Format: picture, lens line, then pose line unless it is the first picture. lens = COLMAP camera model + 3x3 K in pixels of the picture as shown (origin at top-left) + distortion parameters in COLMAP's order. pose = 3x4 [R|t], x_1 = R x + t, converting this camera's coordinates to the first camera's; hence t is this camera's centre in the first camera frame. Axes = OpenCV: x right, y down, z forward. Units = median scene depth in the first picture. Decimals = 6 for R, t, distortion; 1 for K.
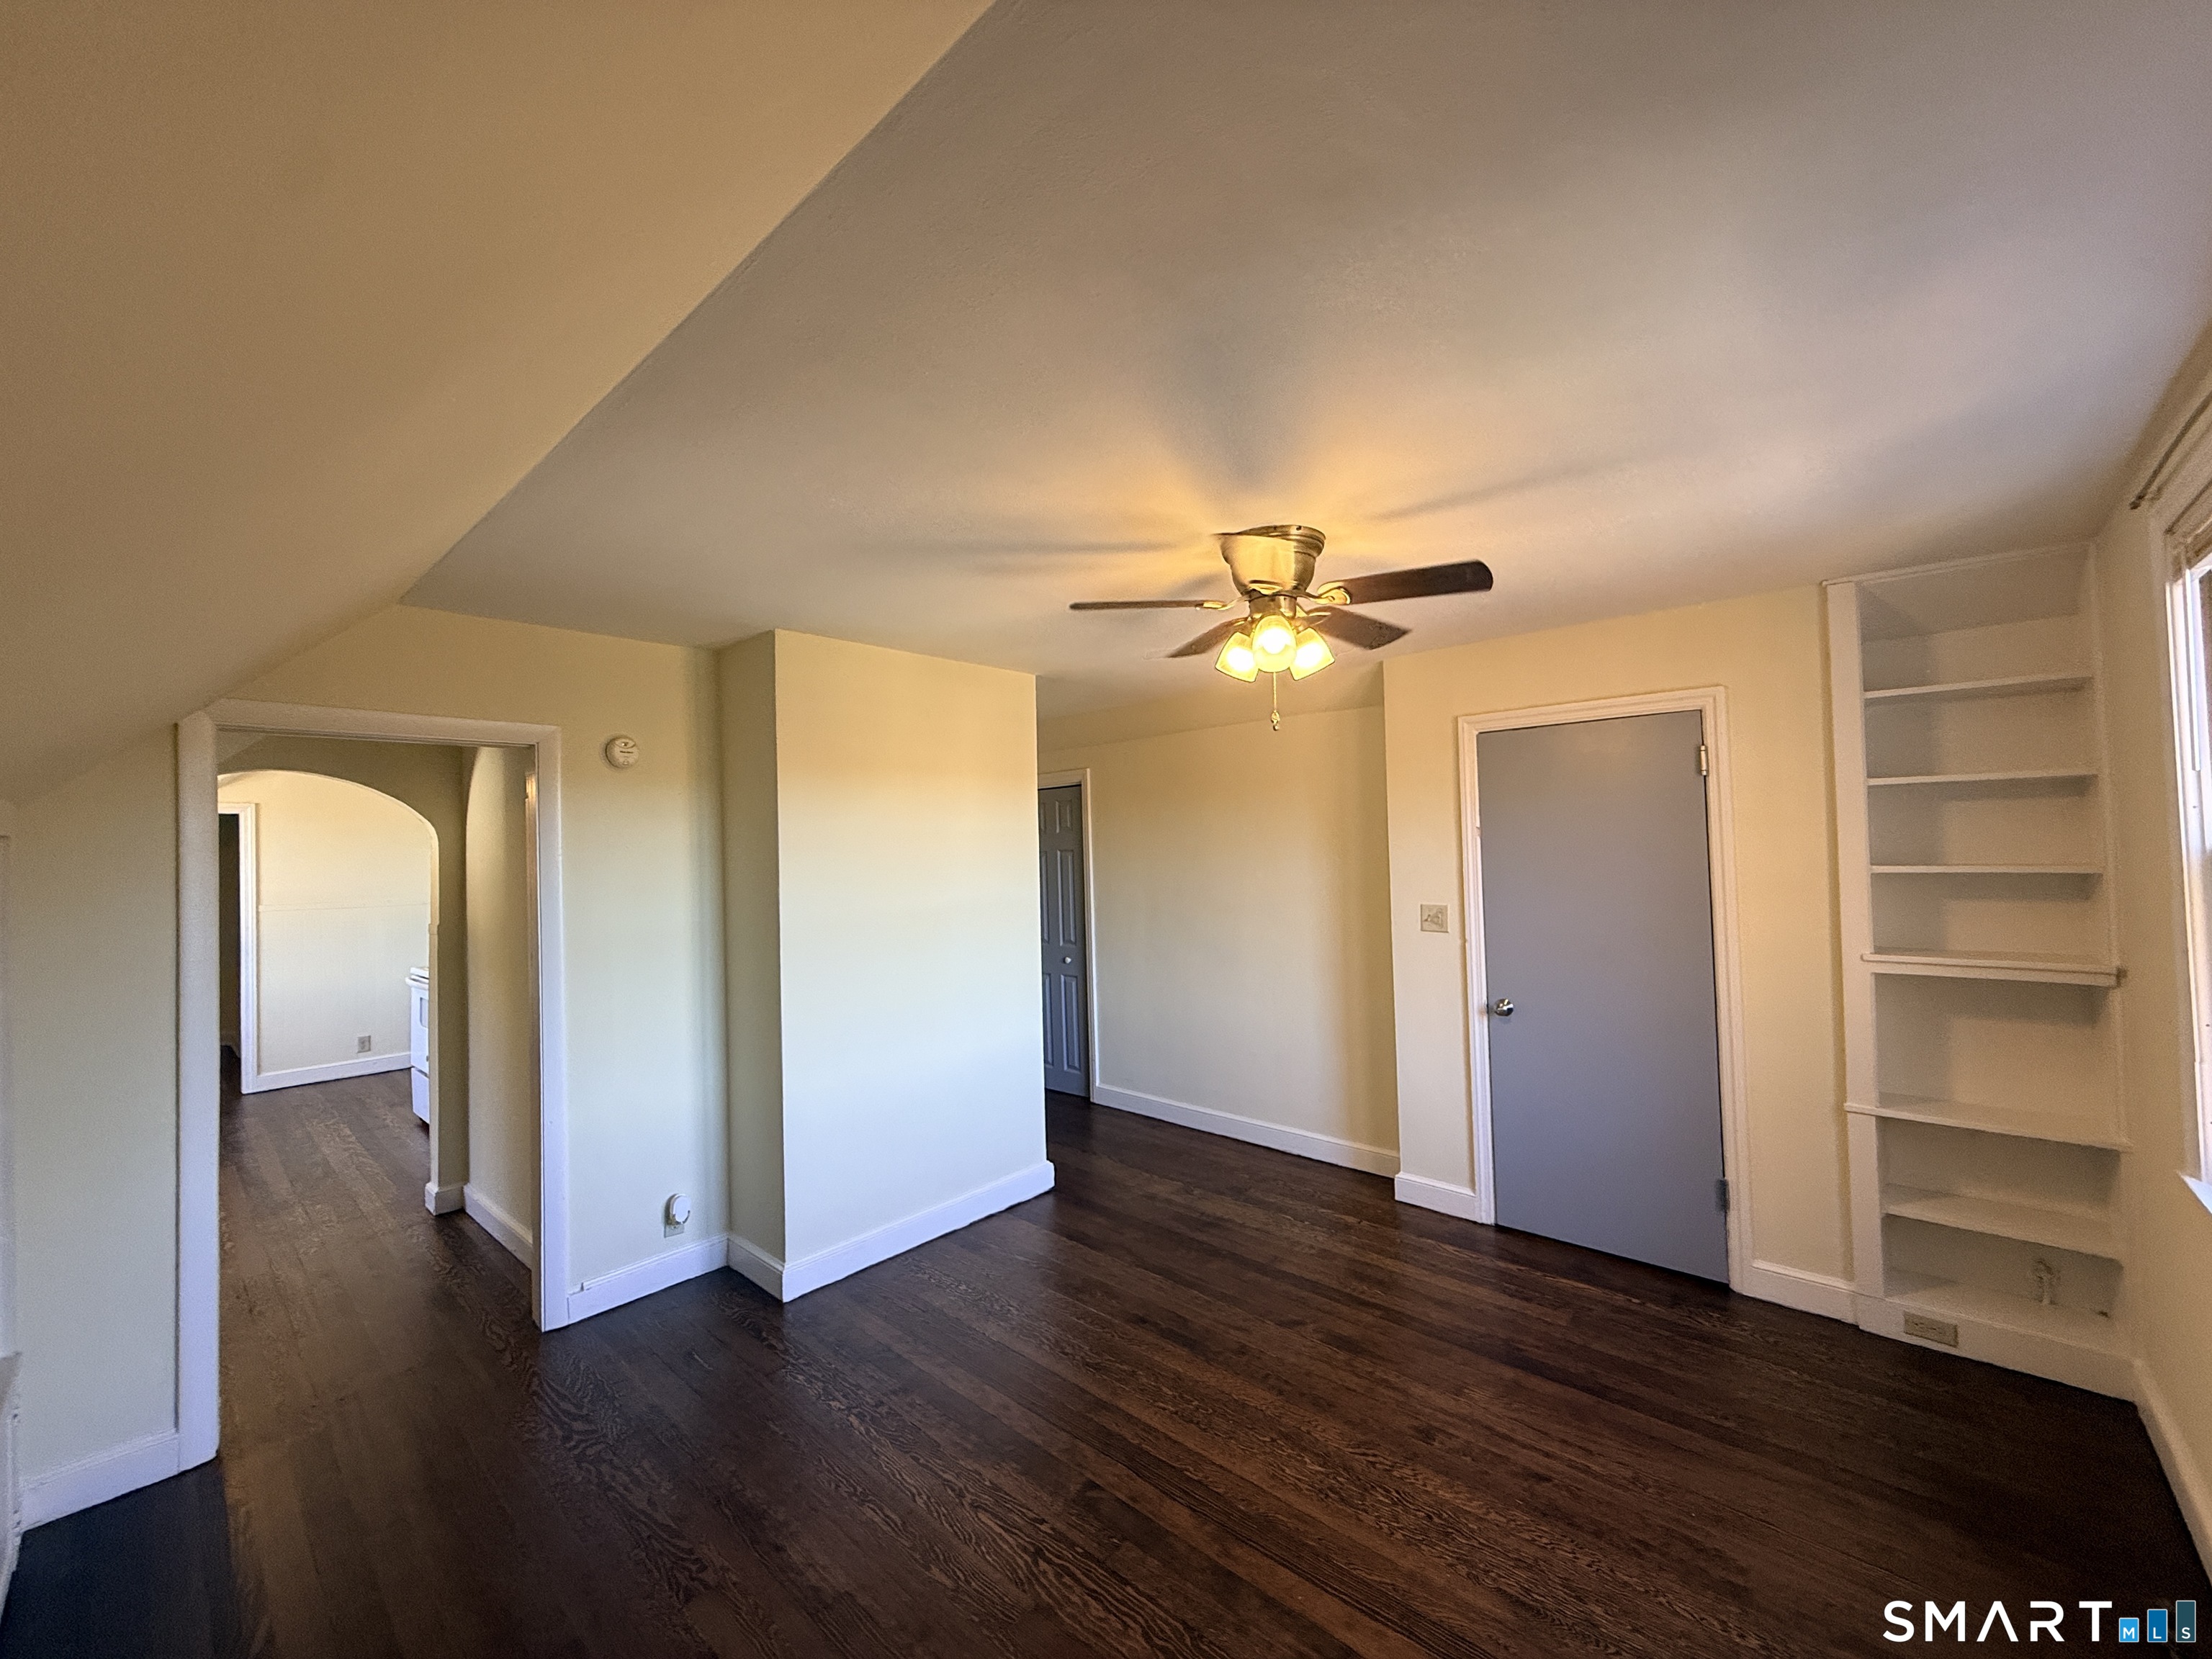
lens RADIAL K [[882.2, 0, 1097.7], [0, 882.2, 821.2], [0, 0, 1]] dist [0.000770, 0.000116]
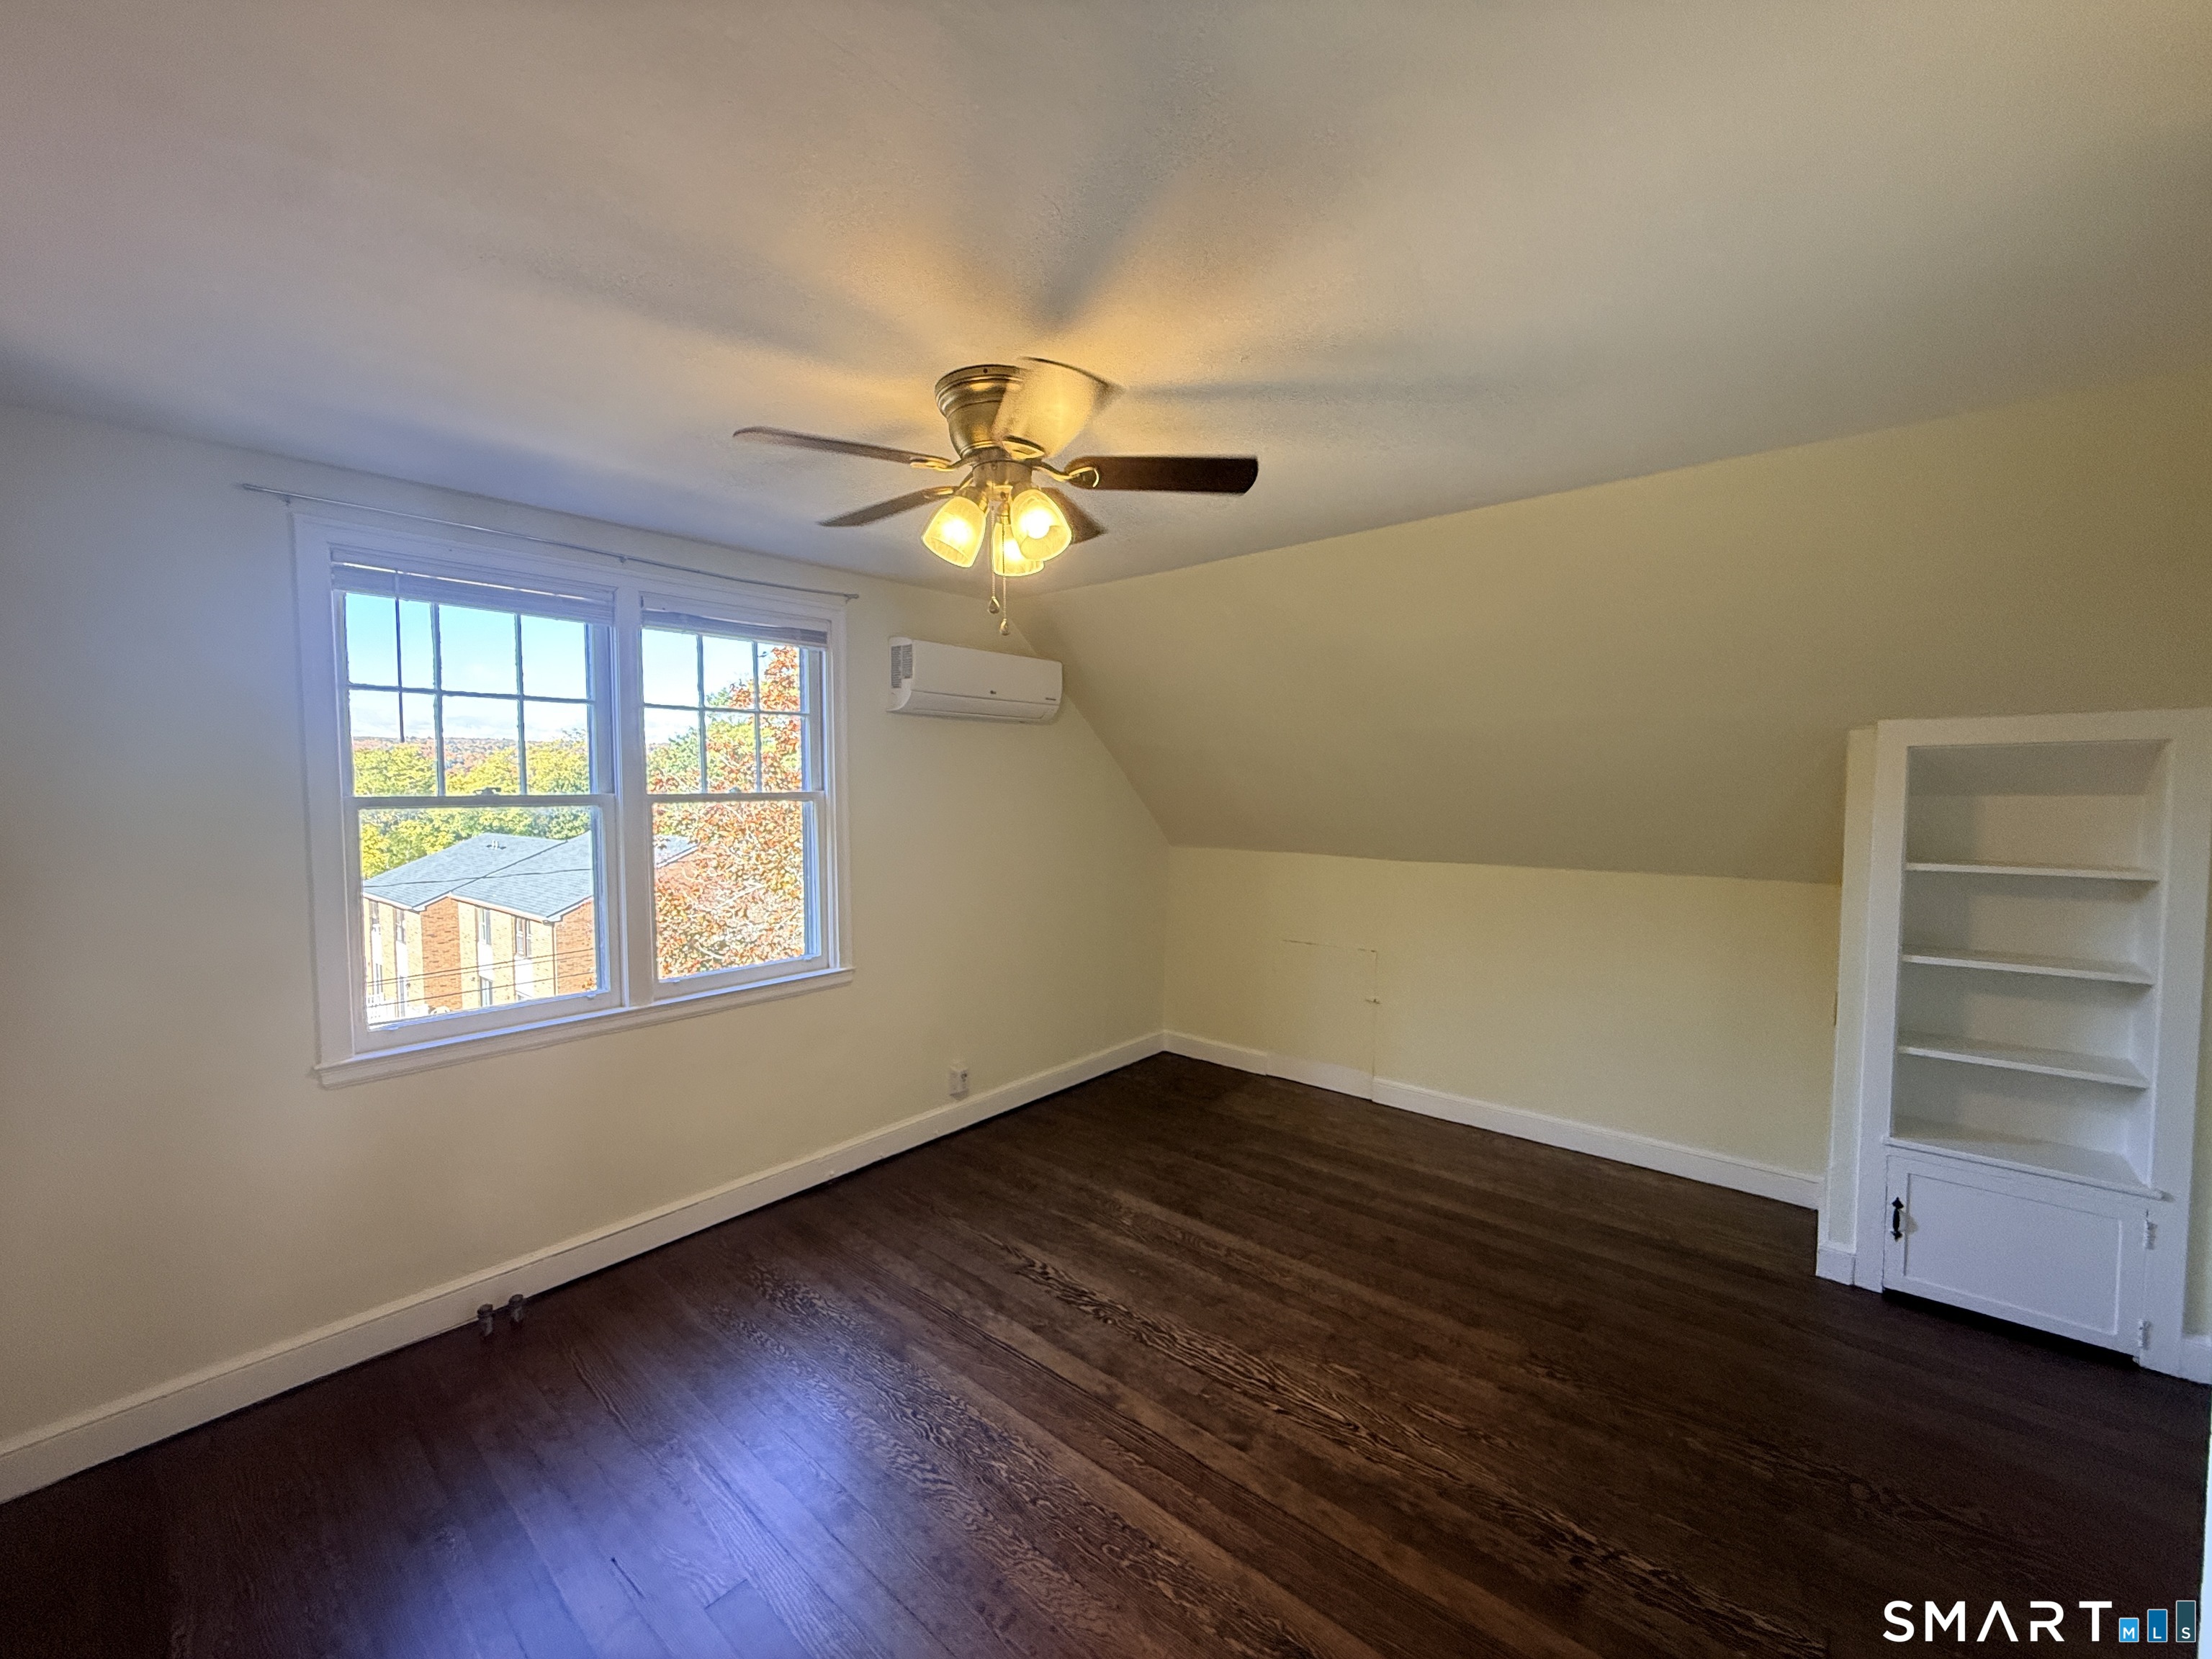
lens RADIAL K [[882.2, 0, 1097.7], [0, 882.2, 821.2], [0, 0, 1]] dist [0.000770, 0.000116]
pose [[-0.999312, 0.030186, -0.021550, 0.156583], [0.029699, 0.999305, 0.022542, 0.058366], [0.022216, 0.021887, -0.999514, 2.049366]]
